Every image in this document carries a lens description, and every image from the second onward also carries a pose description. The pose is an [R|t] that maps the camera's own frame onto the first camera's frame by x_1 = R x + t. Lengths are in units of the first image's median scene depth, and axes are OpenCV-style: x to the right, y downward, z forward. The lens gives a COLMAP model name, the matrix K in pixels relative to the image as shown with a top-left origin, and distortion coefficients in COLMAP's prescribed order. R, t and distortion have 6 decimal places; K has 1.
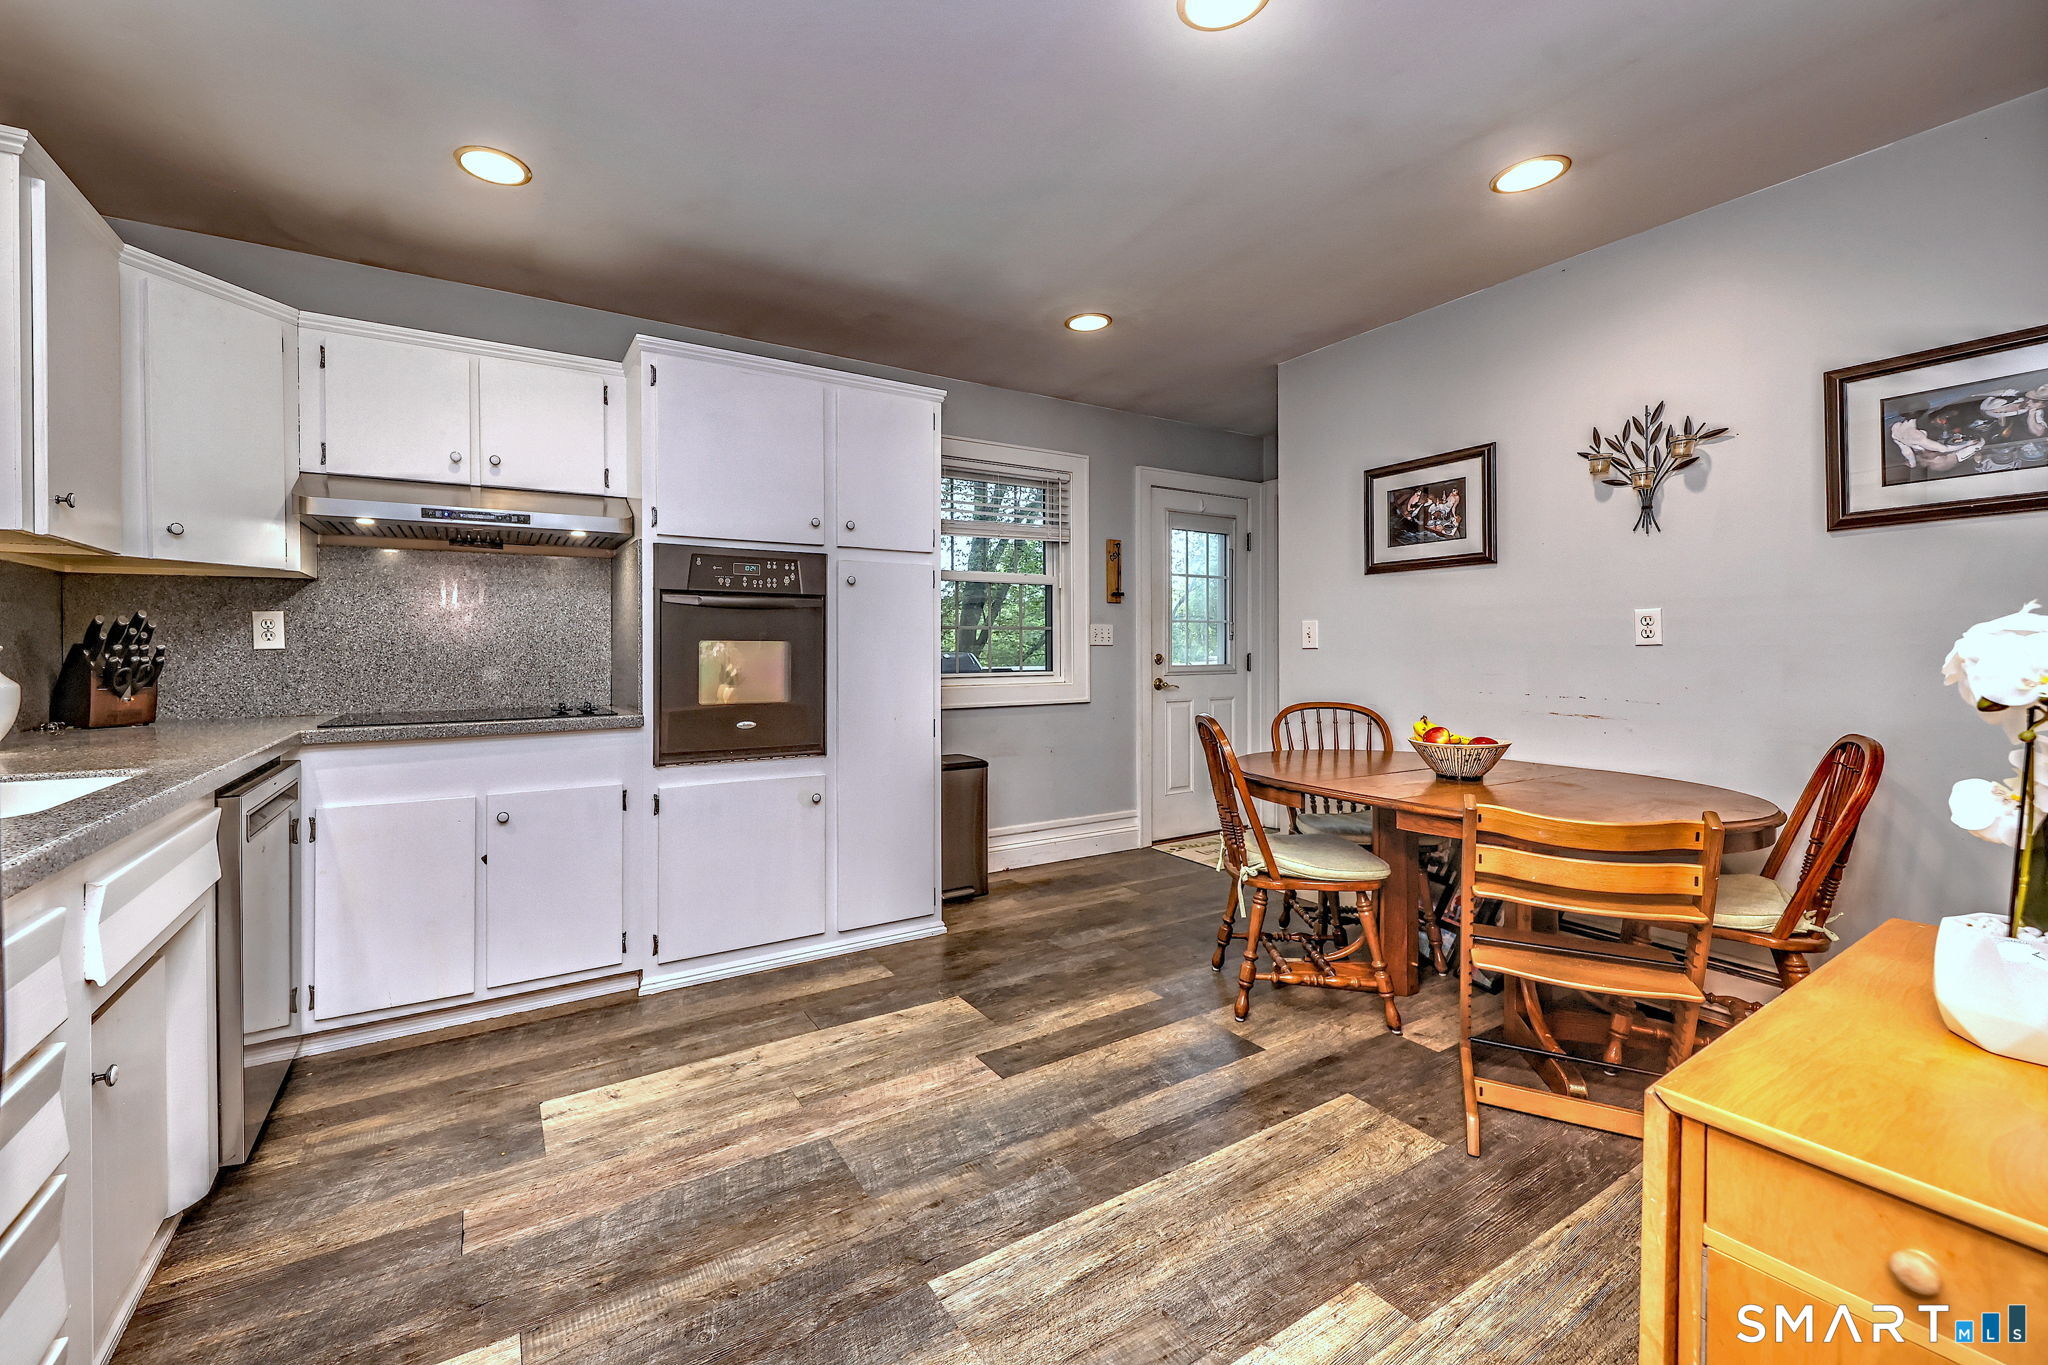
lens RADIAL K [[810.7, 0, 975.1], [0, 810.7, 651.5], [0, 0, 1]] dist [0.010748, -0.000264]
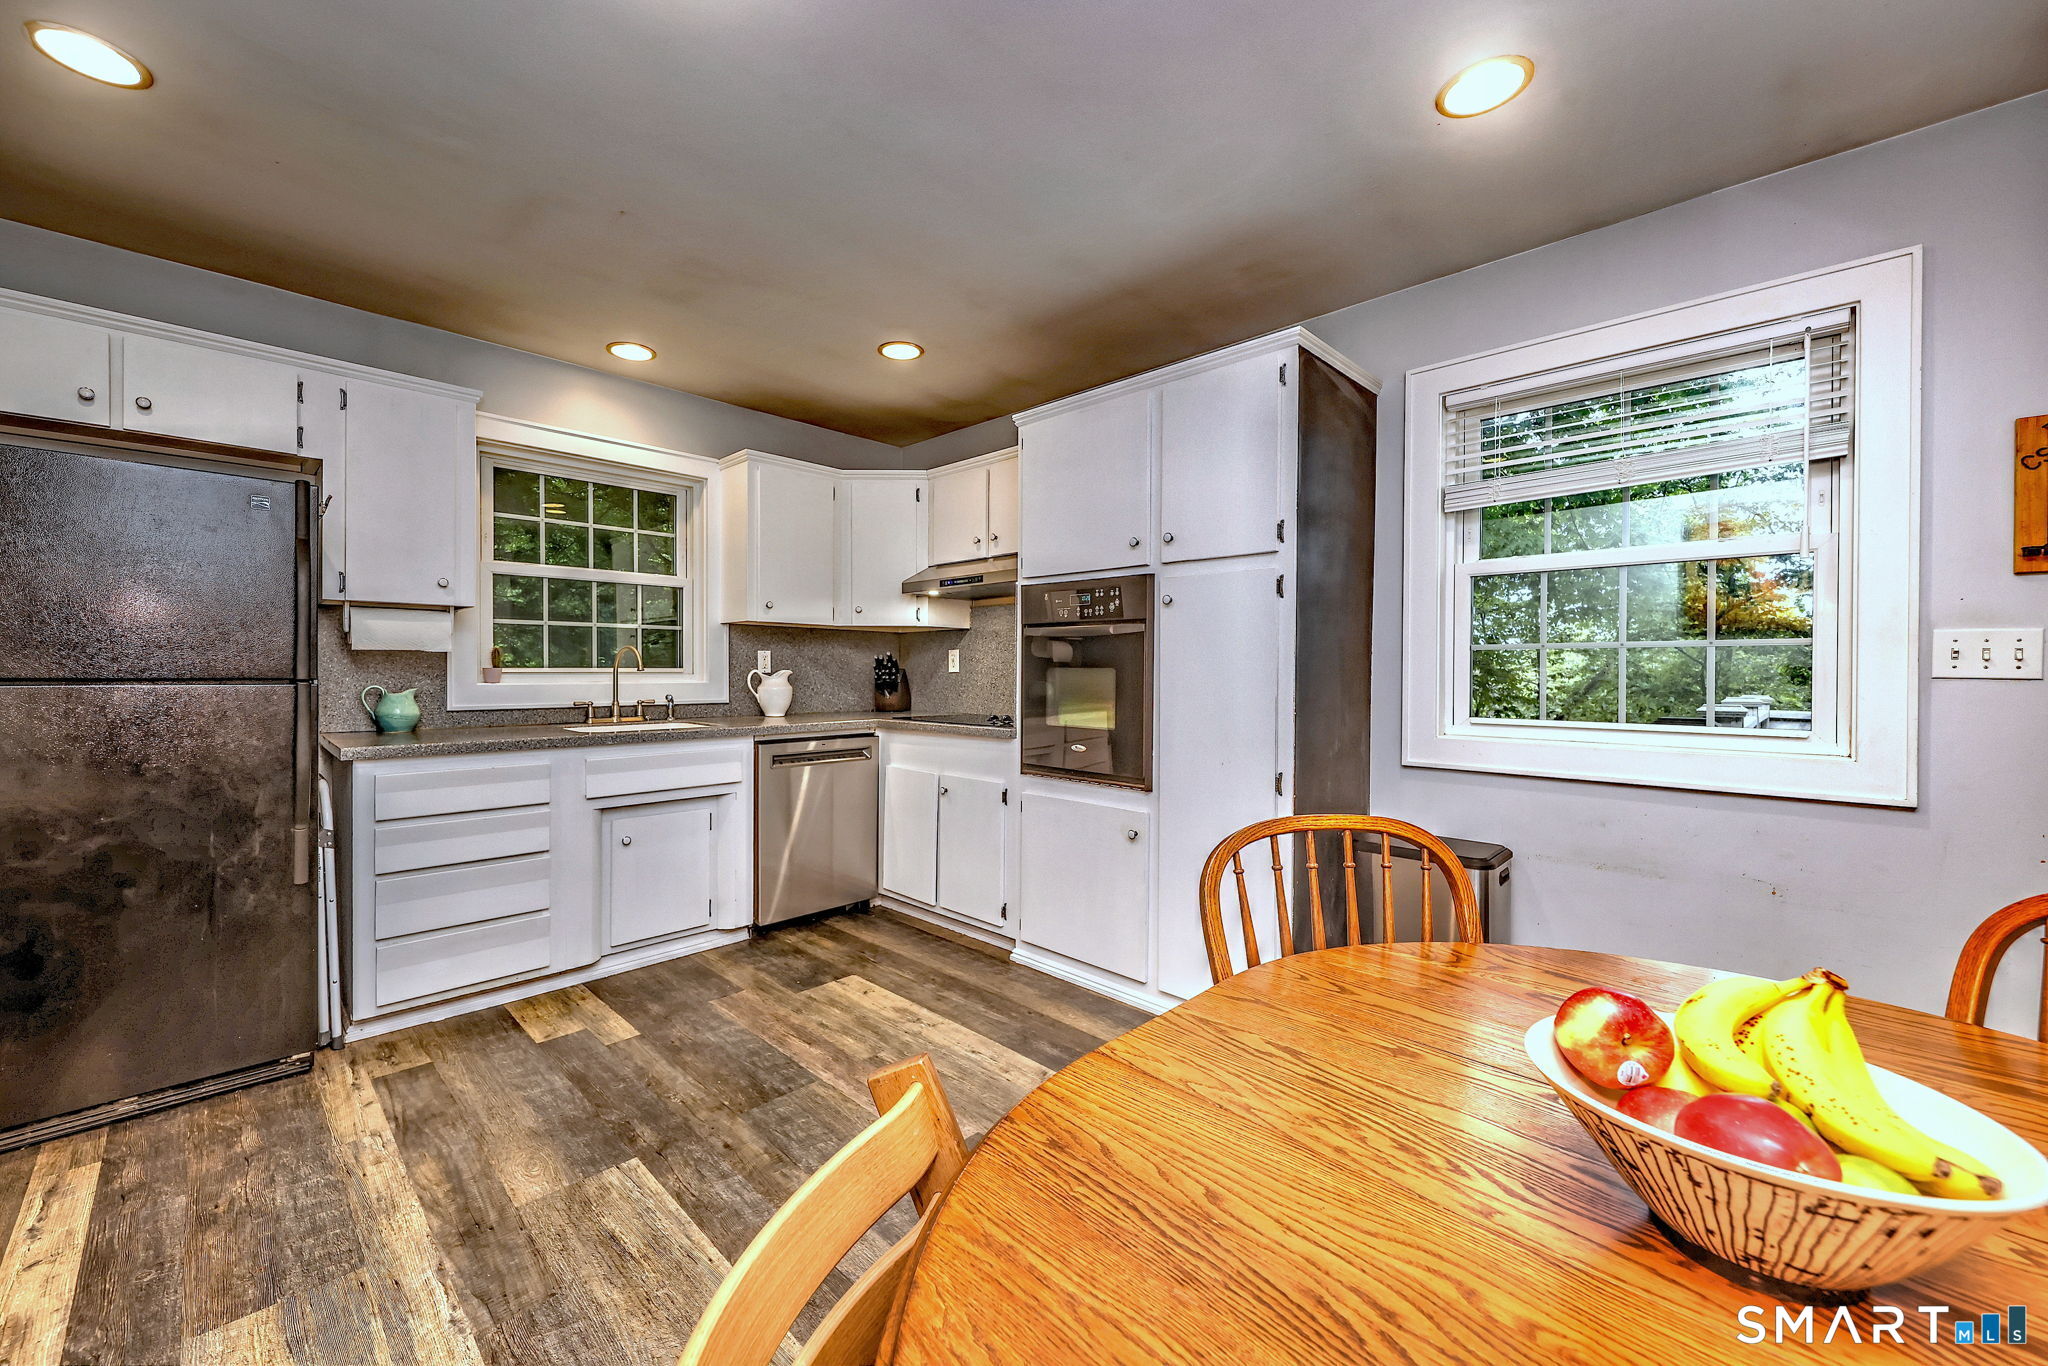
lens RADIAL K [[805.4, 0, 1016.9], [0, 805.4, 674.4], [0, 0, 1]] dist [0.001180, -0.000196]
pose [[0.243156, 0.010799, -0.969927, 0.747088], [-0.009604, 0.999916, 0.008725, -0.013788], [0.969940, 0.007194, 0.243240, 0.706130]]
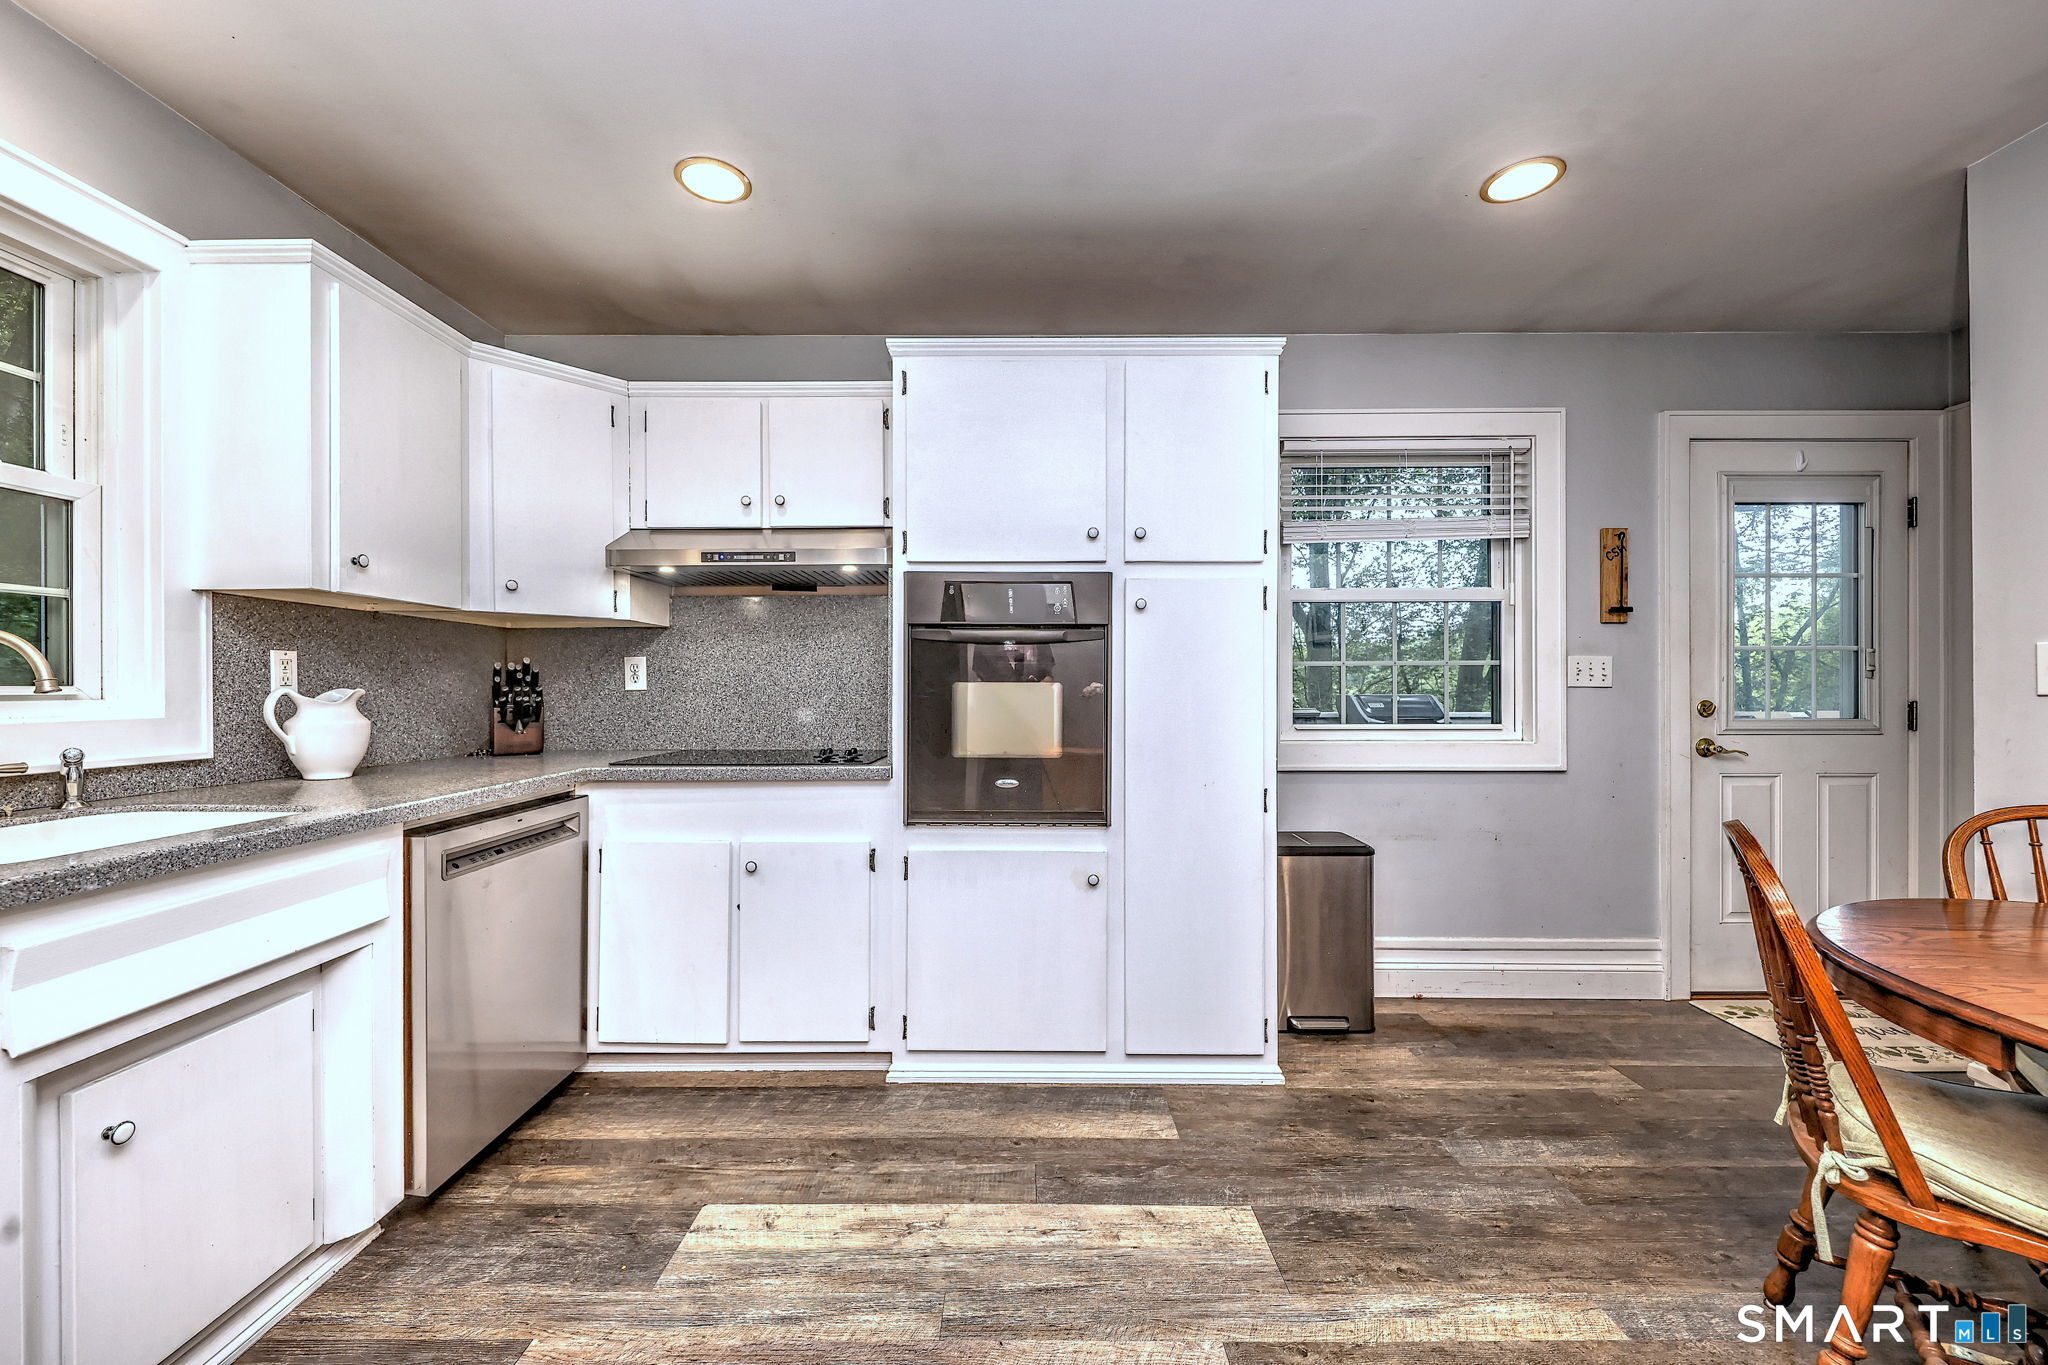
lens RADIAL K [[781.6, 0, 1025.5], [0, 781.6, 685.3], [0, 0, 1]] dist [0.015869, -0.007165]
pose [[0.855649, 0.001856, -0.517554, 0.158324], [-0.004407, 0.999983, -0.003698, -0.007727], [0.517539, 0.005445, 0.855643, 0.339891]]
